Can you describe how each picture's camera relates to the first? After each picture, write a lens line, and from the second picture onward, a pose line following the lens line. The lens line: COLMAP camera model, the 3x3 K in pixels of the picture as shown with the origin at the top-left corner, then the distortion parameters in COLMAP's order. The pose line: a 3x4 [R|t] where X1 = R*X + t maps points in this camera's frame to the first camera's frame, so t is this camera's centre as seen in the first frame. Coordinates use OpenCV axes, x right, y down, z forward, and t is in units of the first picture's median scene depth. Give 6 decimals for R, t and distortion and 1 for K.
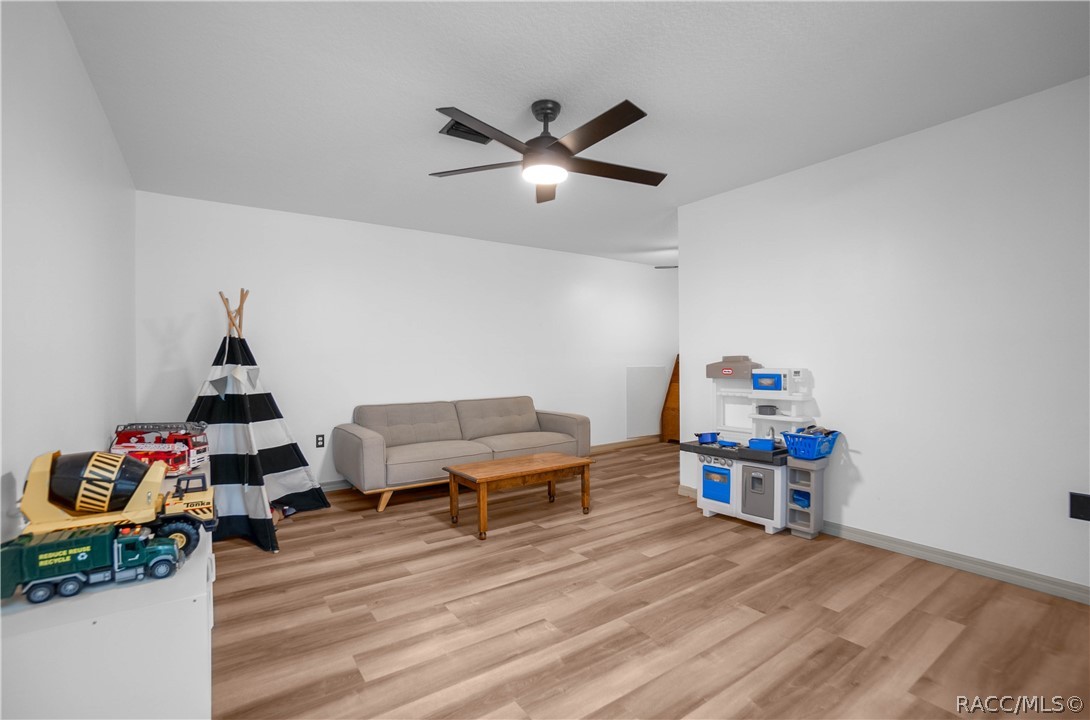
lens RADIAL K [[485.9, 0, 543.2], [0, 485.9, 361.2], [0, 0, 1]] dist [-0.041727, 0.007957]
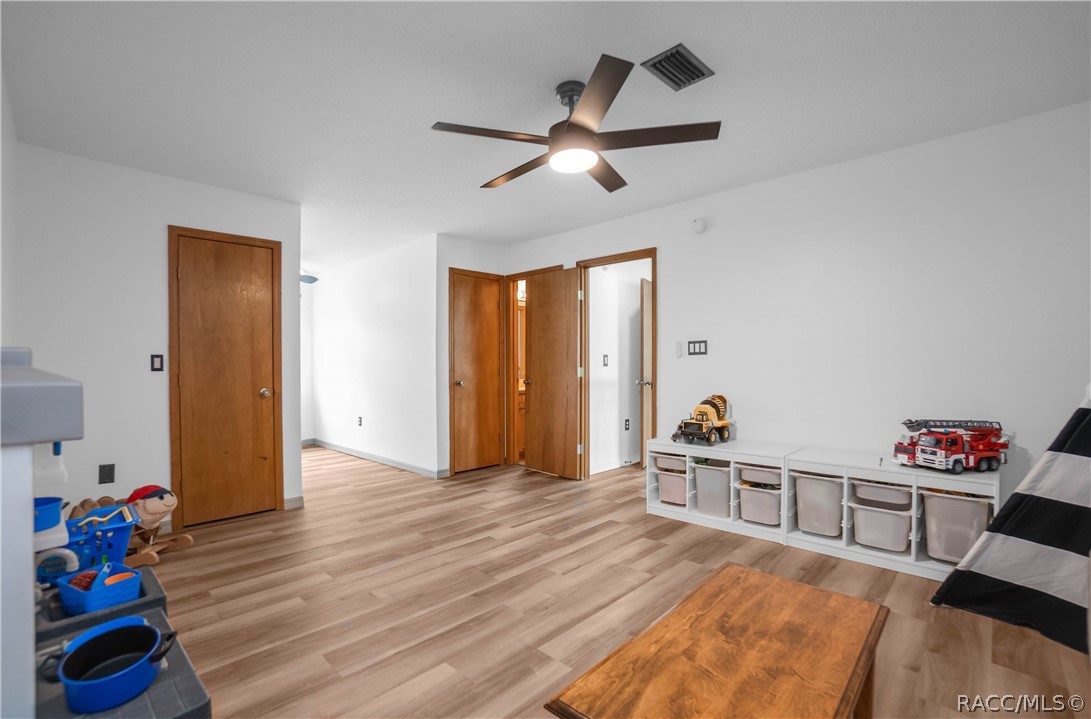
lens RADIAL K [[486.3, 0, 552.2], [0, 486.3, 362.1], [0, 0, 1]] dist [-0.041727, 0.007957]
pose [[-0.978600, 0.006132, -0.205681, 0.263557], [0.006315, 0.999980, -0.000232, -0.001779], [0.205675, -0.001526, -0.978619, 2.078939]]
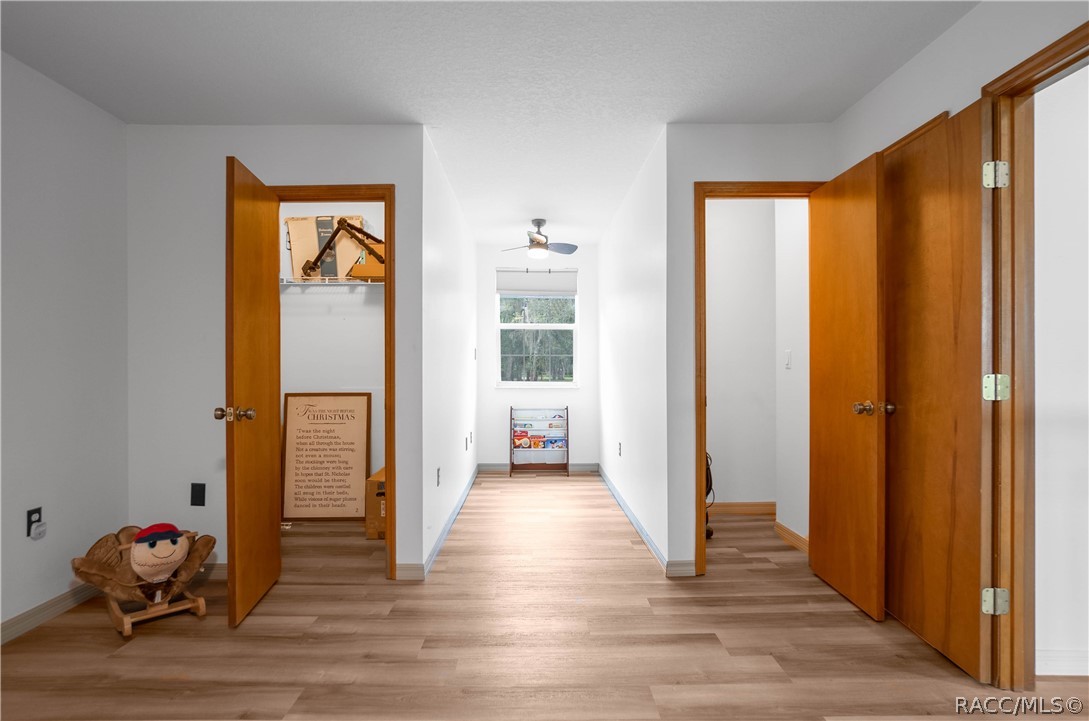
lens RADIAL K [[575.5, 0, 537.1], [0, 575.5, 365.2], [0, 0, 1]] dist [-0.005344, -0.000299]
pose [[-0.825636, 0.005712, 0.564174, -0.196628], [0.004215, 0.999983, -0.003955, 0.007991], [-0.564187, -0.000887, -0.825647, 1.202986]]
